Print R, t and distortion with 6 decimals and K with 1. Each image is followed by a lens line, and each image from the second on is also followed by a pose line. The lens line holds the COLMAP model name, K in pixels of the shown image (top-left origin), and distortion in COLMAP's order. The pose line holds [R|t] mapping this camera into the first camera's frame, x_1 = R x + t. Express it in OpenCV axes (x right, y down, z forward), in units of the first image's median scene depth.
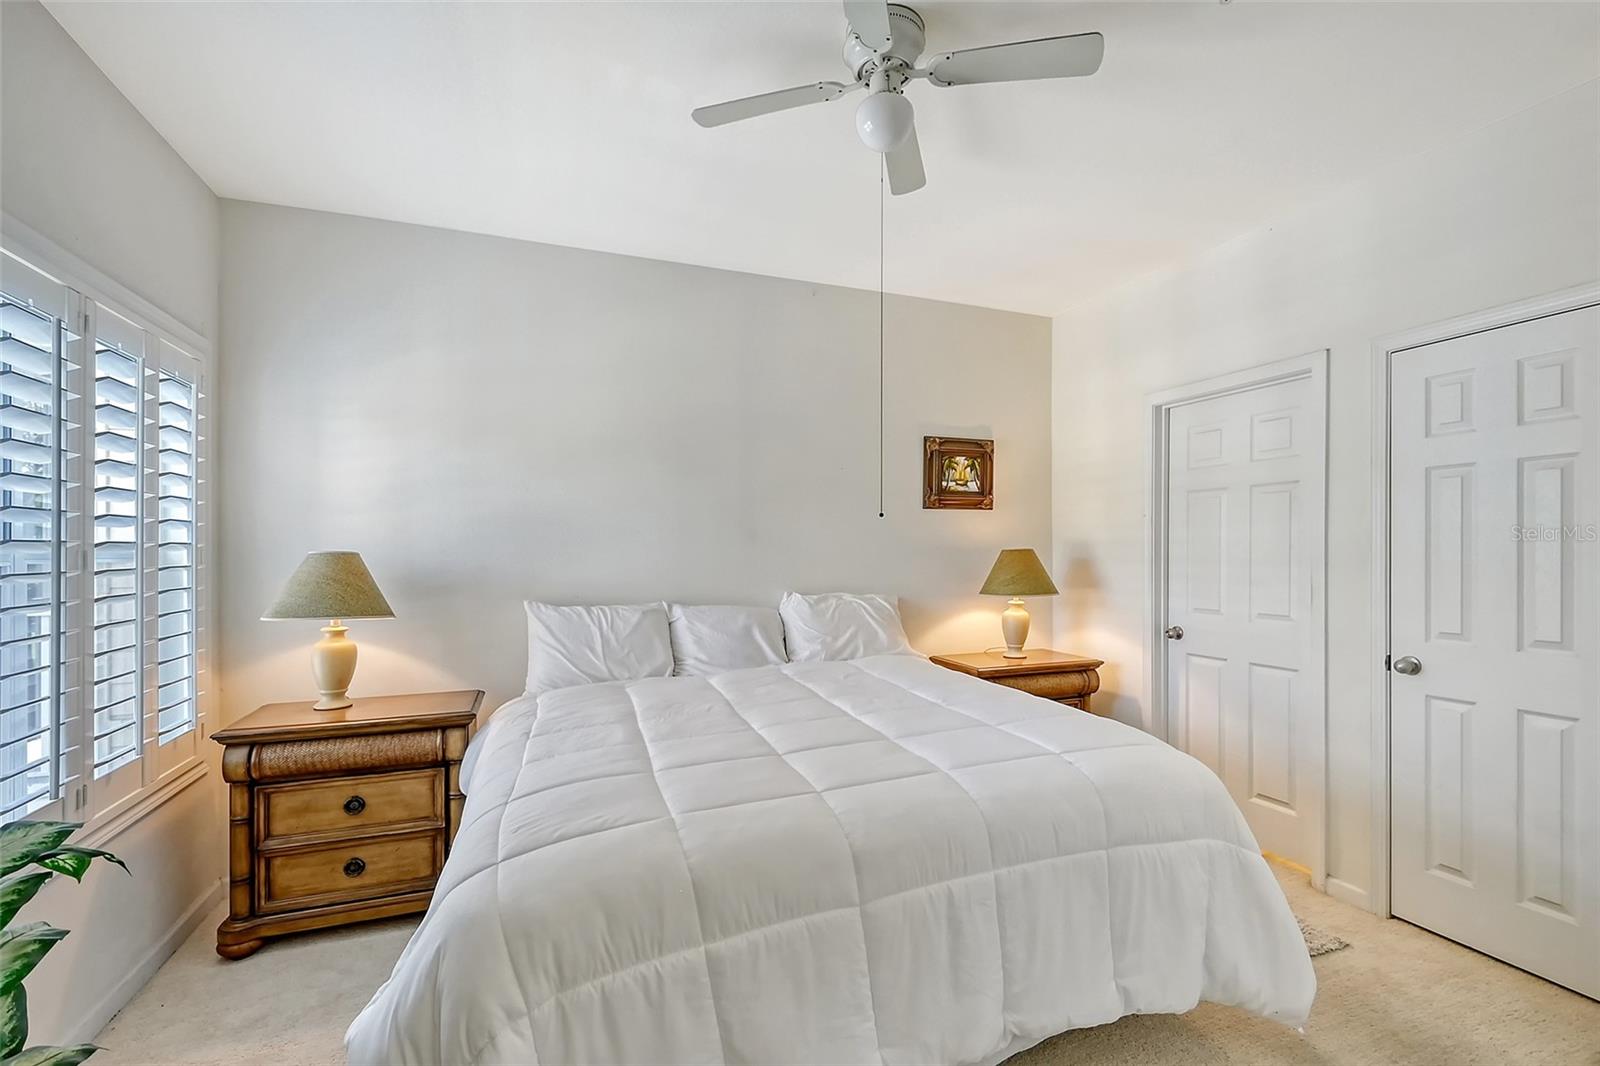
lens RADIAL K [[721.2, 0, 810.7], [0, 721.2, 546.7], [0, 0, 1]] dist [-0.005378, -0.001268]
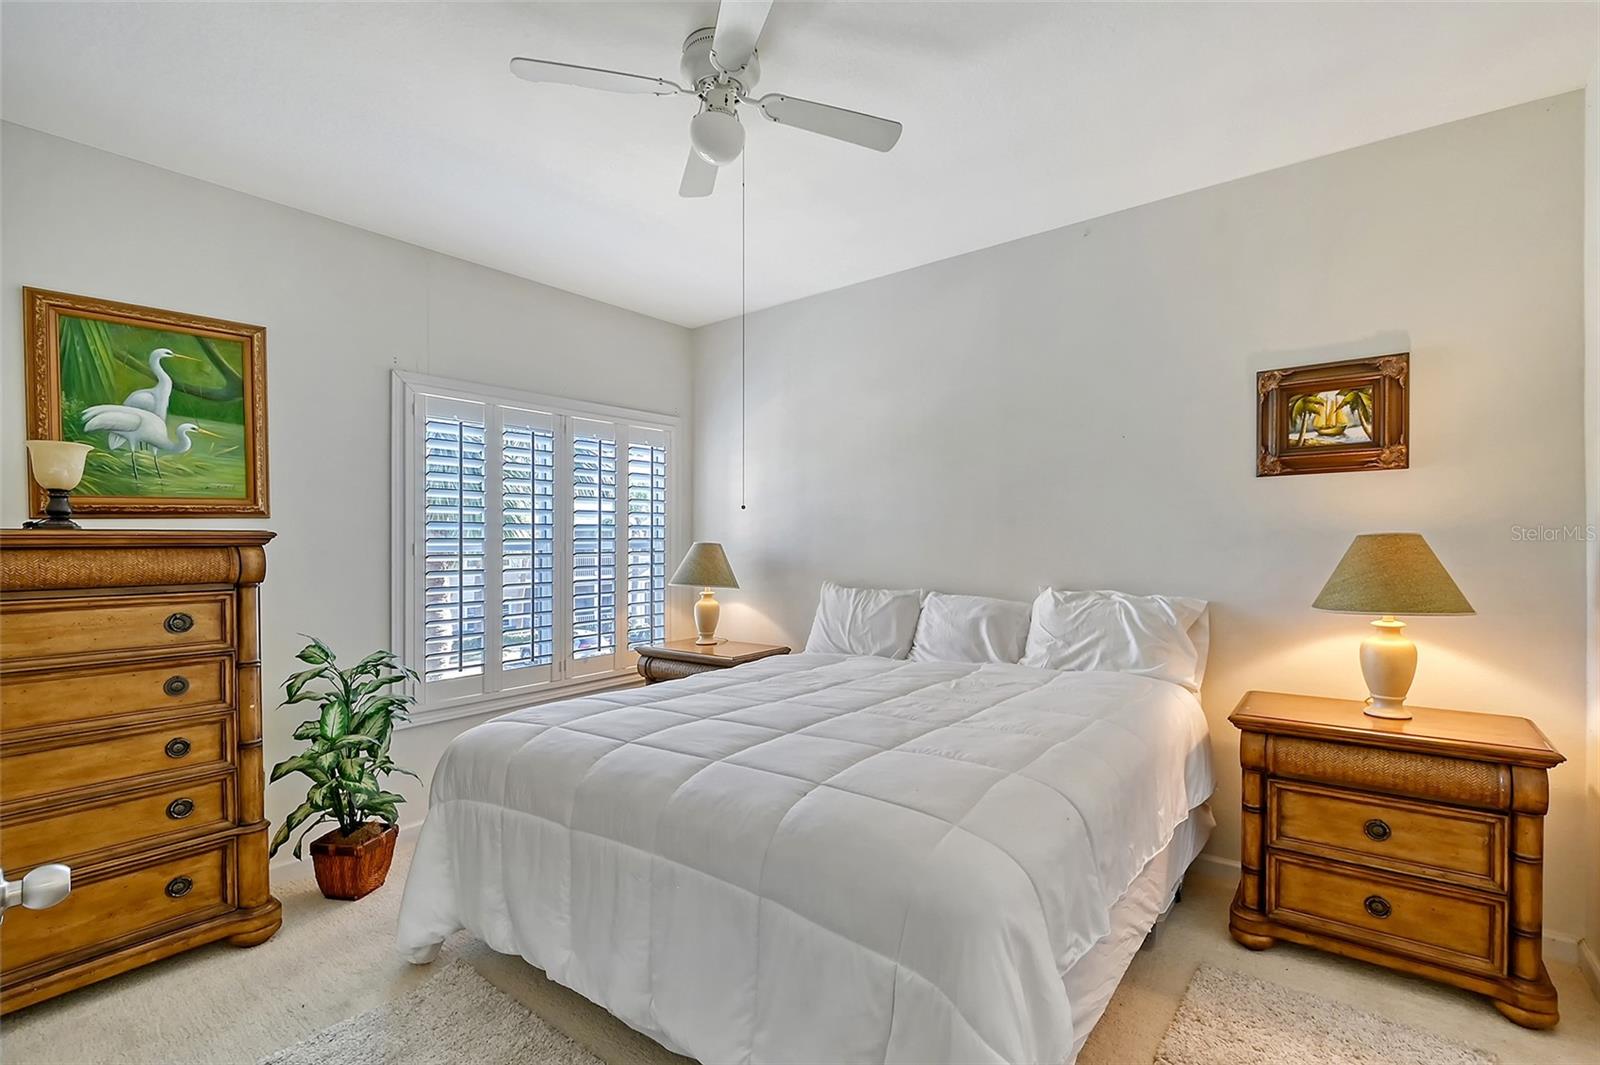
lens RADIAL K [[719.1, 0, 821.0], [0, 719.1, 539.6], [0, 0, 1]] dist [-0.004697, -0.003661]
pose [[0.521616, -0.005250, -0.853165, 0.526400], [0.012535, 0.999920, 0.001510, 0.001047], [0.853089, -0.011482, 0.521640, 0.282272]]
